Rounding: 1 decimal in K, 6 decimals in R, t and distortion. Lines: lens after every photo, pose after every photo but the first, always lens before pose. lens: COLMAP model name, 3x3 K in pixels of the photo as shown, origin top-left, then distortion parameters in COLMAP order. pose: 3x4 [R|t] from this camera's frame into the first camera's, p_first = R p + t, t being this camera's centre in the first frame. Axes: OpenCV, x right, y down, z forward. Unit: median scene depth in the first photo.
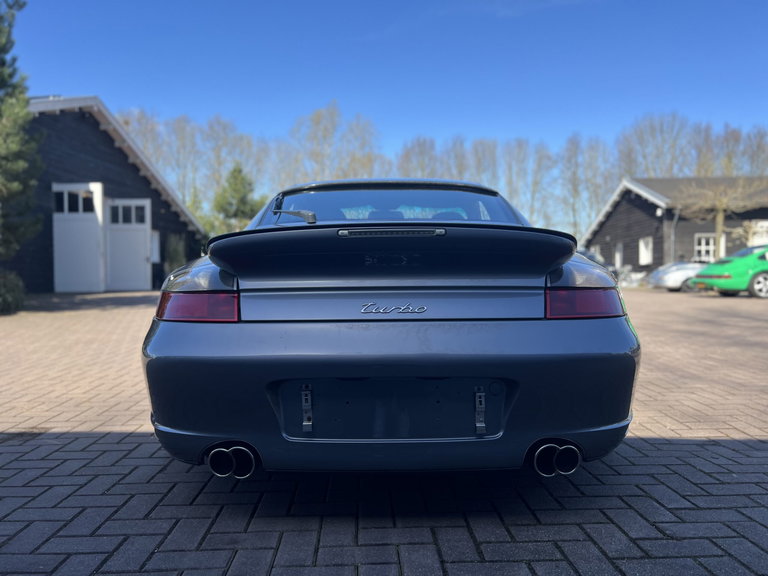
lens RADIAL K [[587.6, 0, 383.1], [0, 587.6, 290.5], [0, 0, 1]] dist [0.033505, -0.040834]
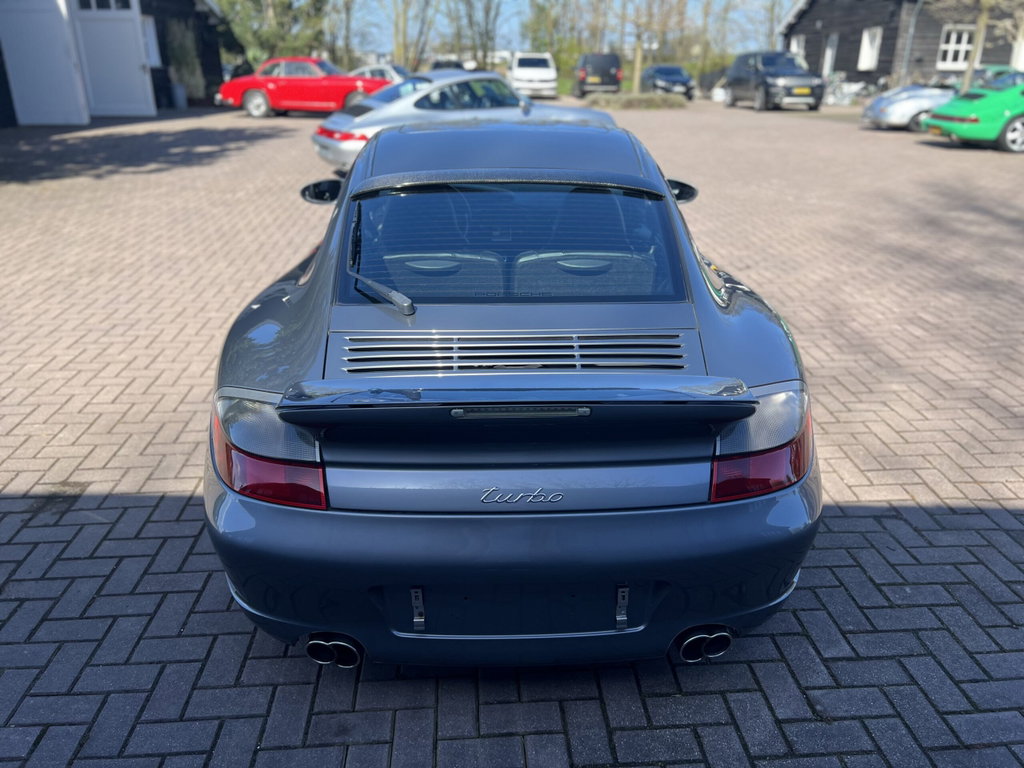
lens RADIAL K [[783.5, 0, 511.3], [0, 783.5, 391.7], [0, 0, 1]] dist [0.033505, -0.040834]
pose [[0.999599, -0.003190, 0.028128, -0.017250], [-0.007598, 0.926942, 0.375127, -0.334595], [-0.027270, -0.375190, 0.926547, 0.044694]]
